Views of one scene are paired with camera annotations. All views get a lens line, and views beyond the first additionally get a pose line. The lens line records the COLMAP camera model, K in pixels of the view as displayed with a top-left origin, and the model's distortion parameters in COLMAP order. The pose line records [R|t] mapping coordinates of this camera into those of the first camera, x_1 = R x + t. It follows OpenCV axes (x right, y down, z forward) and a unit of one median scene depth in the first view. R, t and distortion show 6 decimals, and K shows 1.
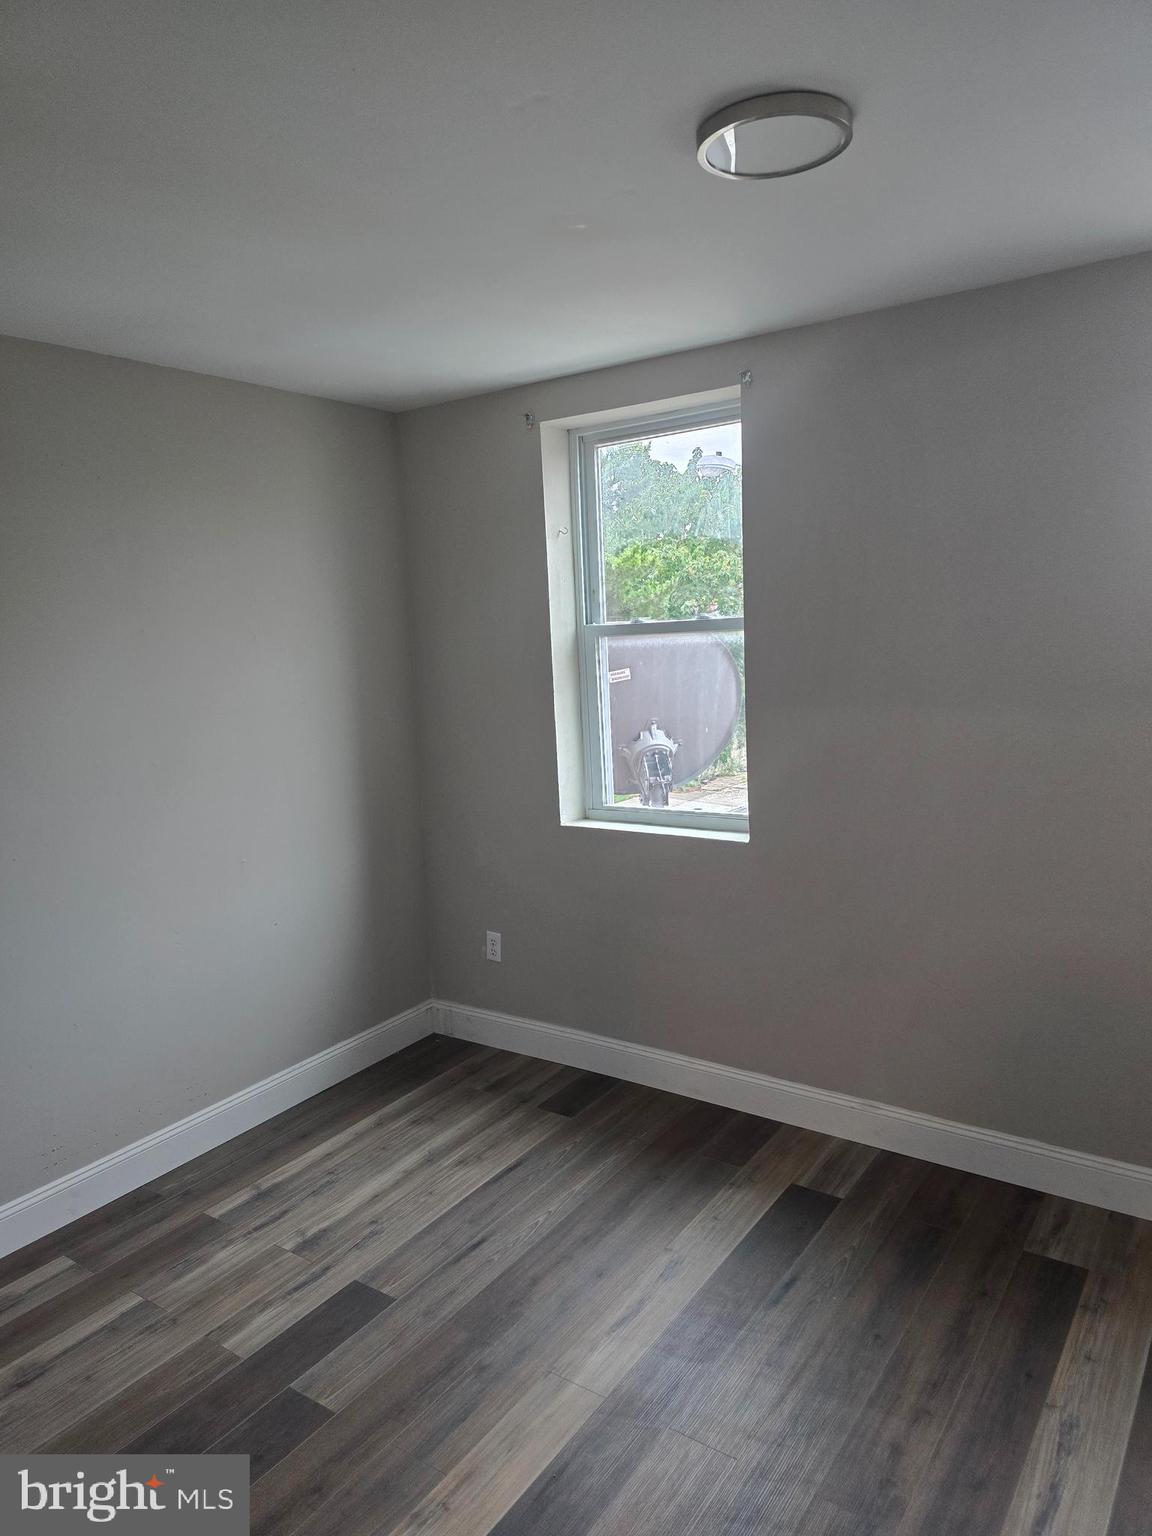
lens RADIAL K [[1030.3, 0, 581.6], [0, 1030.3, 756.6], [0, 0, 1]] dist [0.060028, -0.044116]
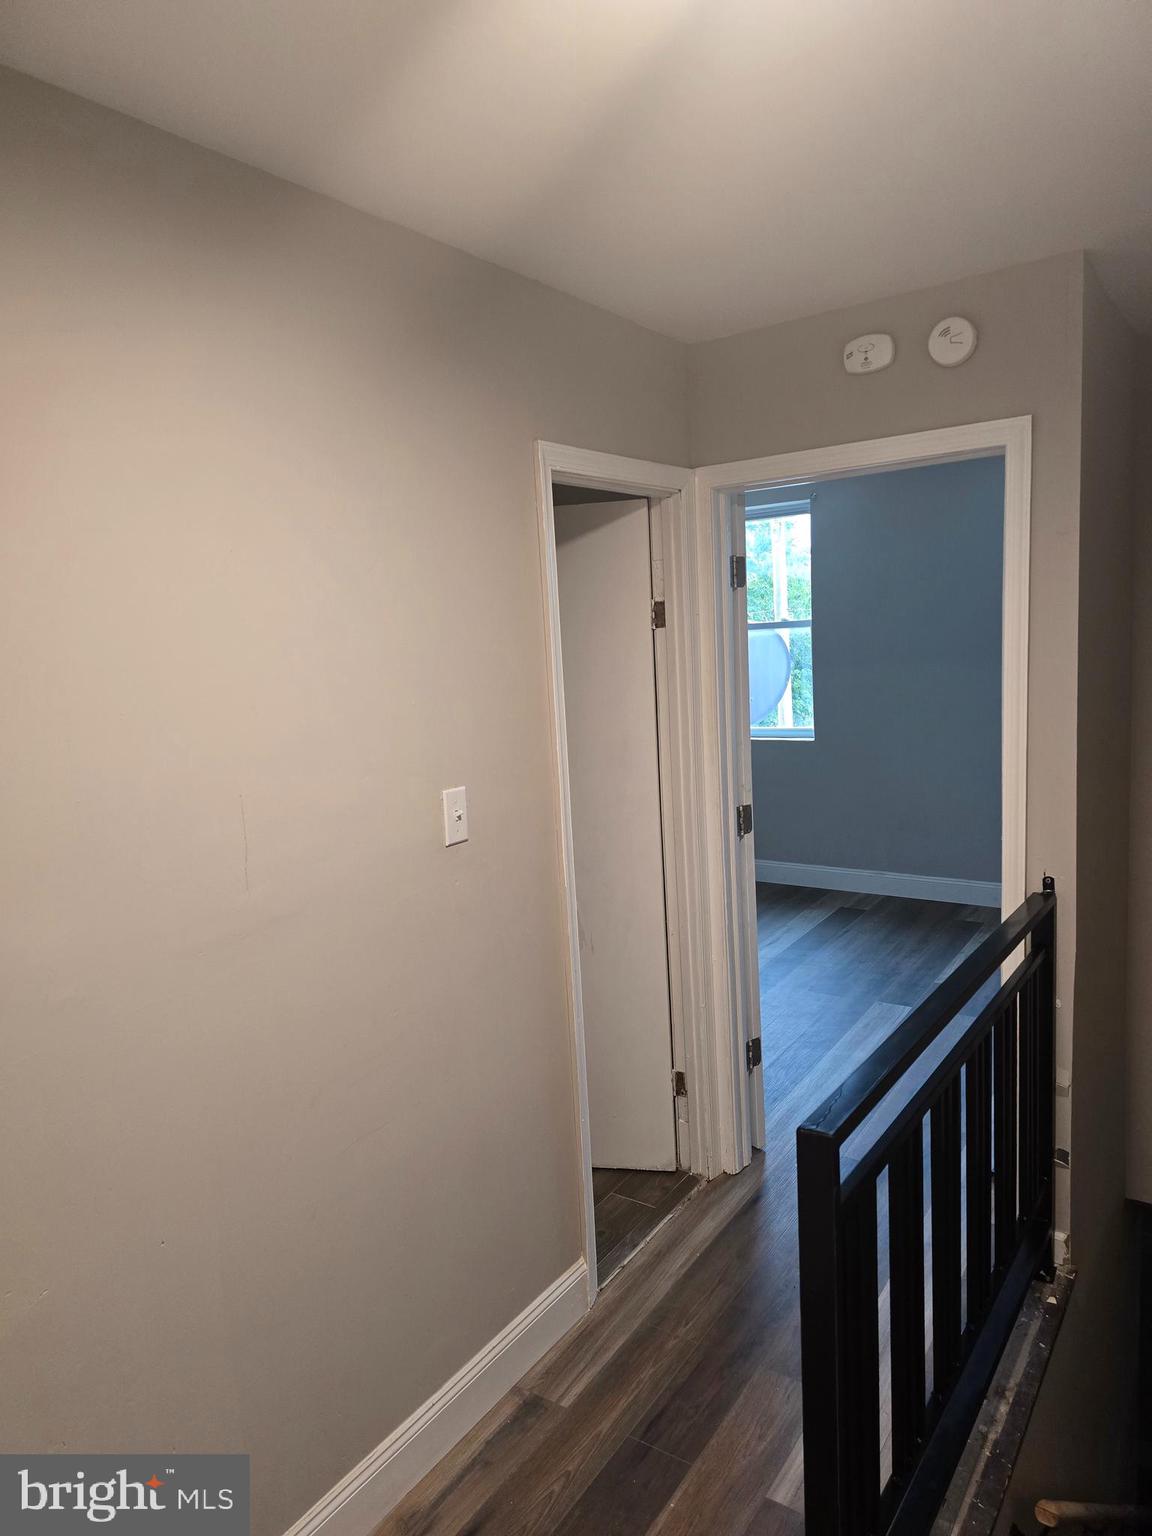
lens RADIAL K [[1030.3, 0, 570.3], [0, 1030.3, 777.1], [0, 0, 1]] dist [0.060028, -0.044116]
pose [[0.999903, 0.004926, 0.013011, -0.357178], [-0.005161, 0.999824, 0.018042, 0.136380], [-0.012920, -0.018108, 0.999753, -1.005873]]
